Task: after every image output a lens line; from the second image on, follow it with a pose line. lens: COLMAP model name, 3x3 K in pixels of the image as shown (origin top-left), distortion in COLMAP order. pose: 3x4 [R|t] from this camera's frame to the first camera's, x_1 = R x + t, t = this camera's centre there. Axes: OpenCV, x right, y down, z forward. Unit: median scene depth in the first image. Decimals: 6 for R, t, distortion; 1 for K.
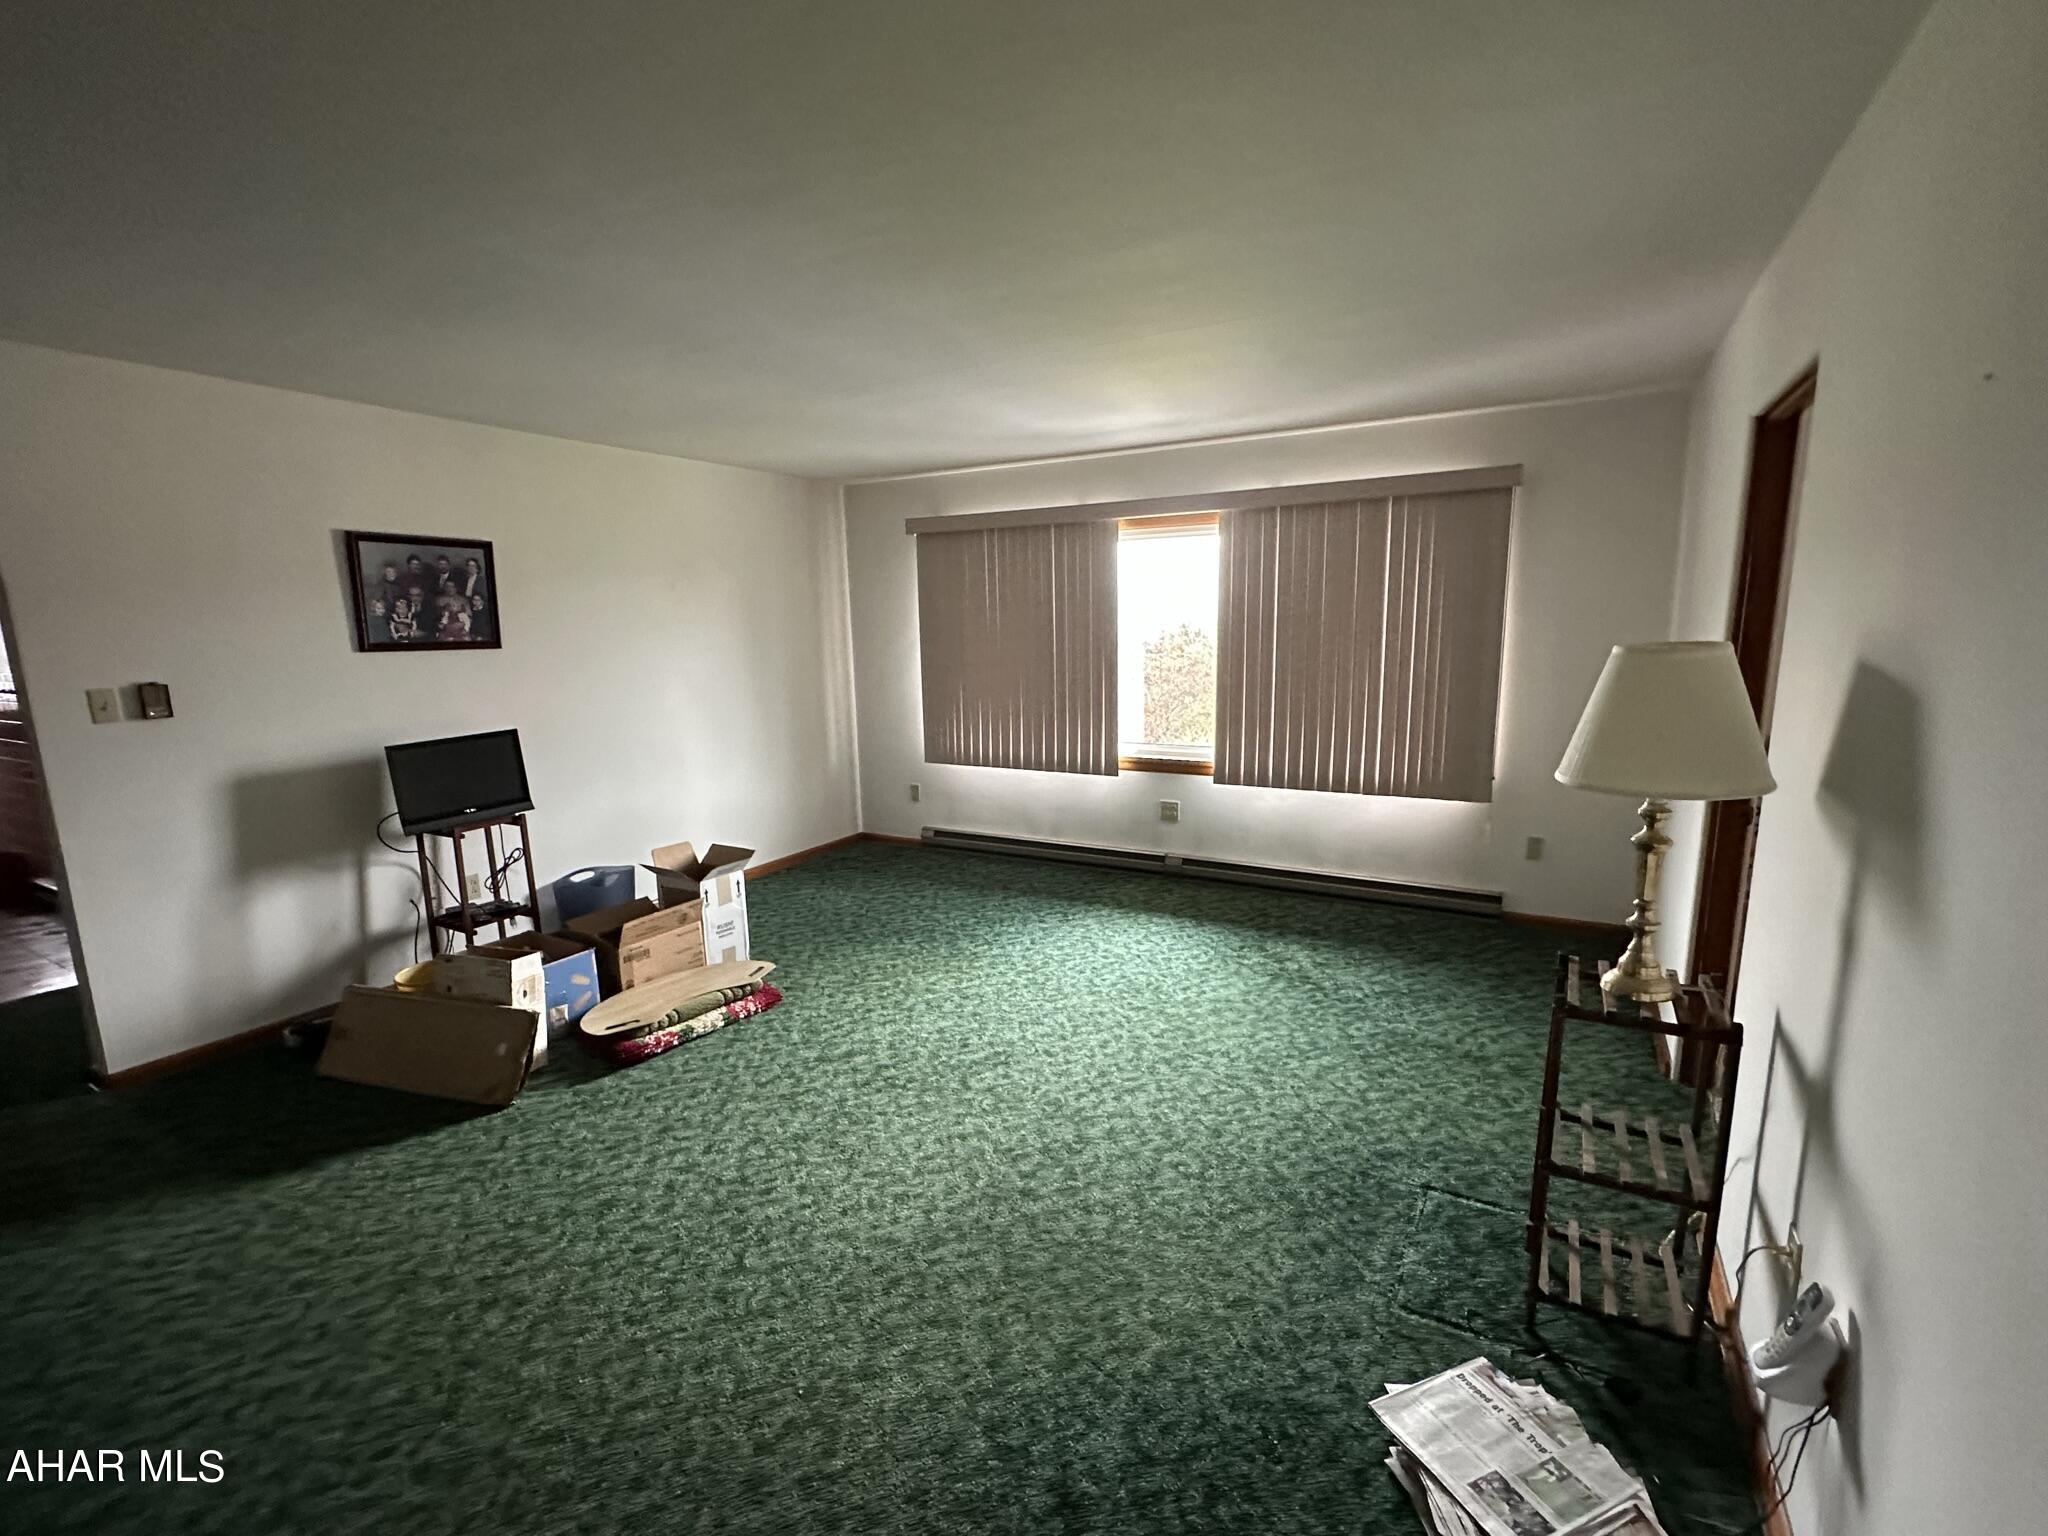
lens RADIAL K [[919.4, 0, 1018.4], [0, 919.4, 783.8], [0, 0, 1]] dist [-0.000834, -0.000245]
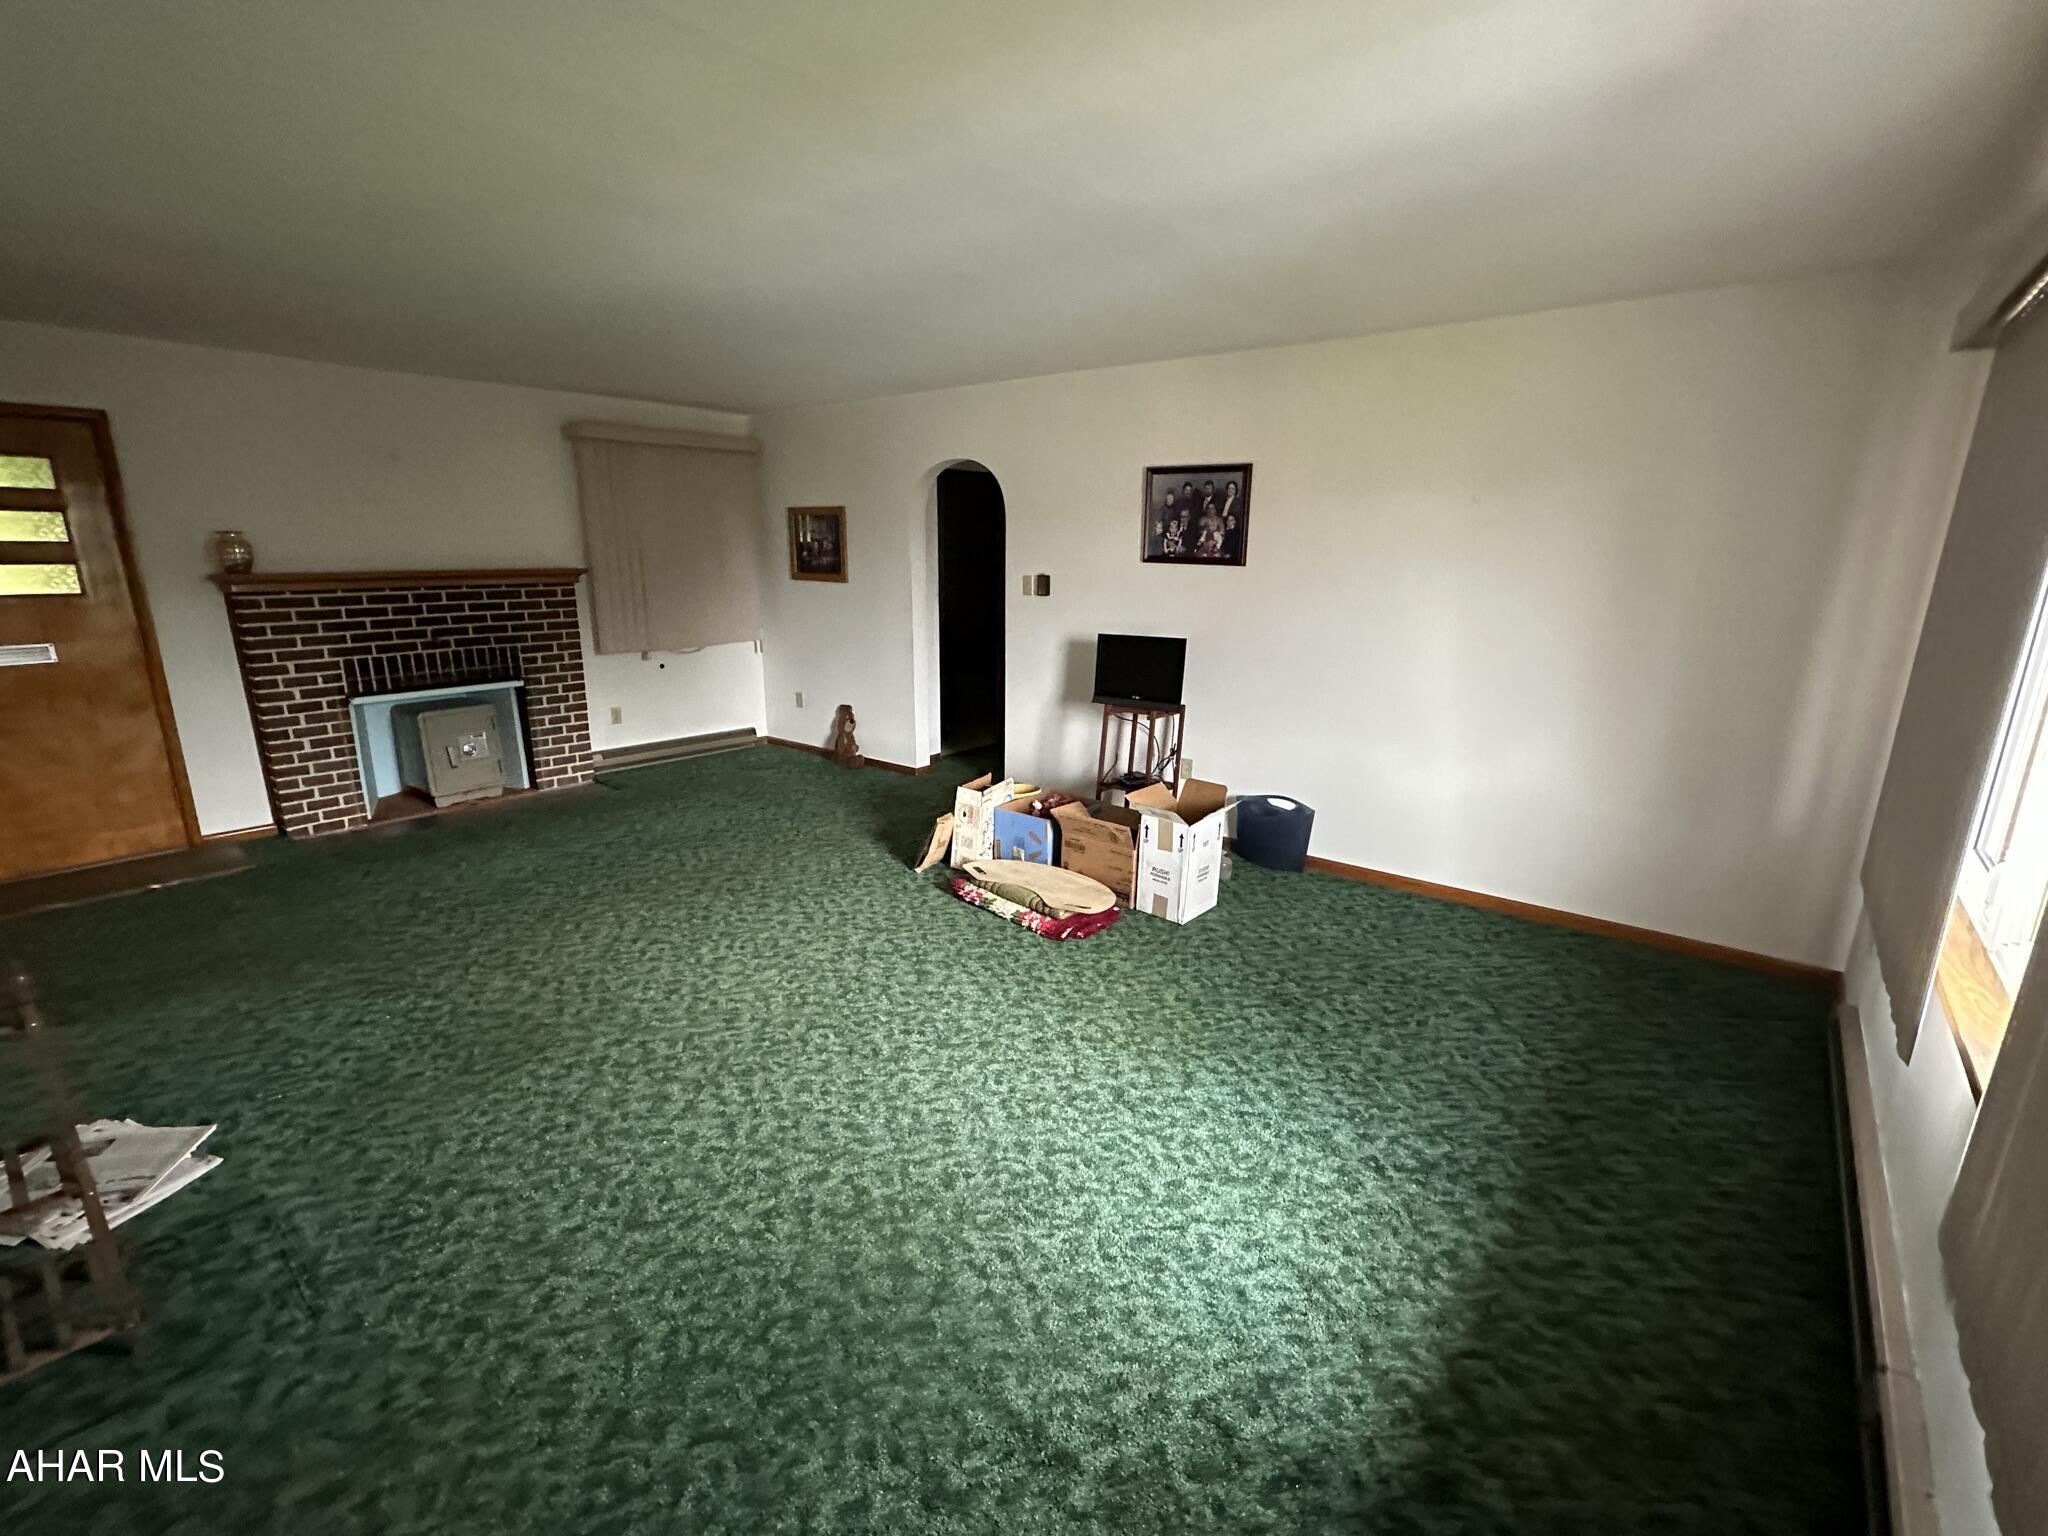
lens RADIAL K [[920.3, 0, 1023.2], [0, 920.3, 788.7], [0, 0, 1]] dist [0.007384, 0.000022]
pose [[-0.162780, 0.275547, -0.947405, 0.618518], [-0.178438, 0.936157, 0.302934, -0.200766], [0.970393, 0.218365, -0.103220, 1.003451]]
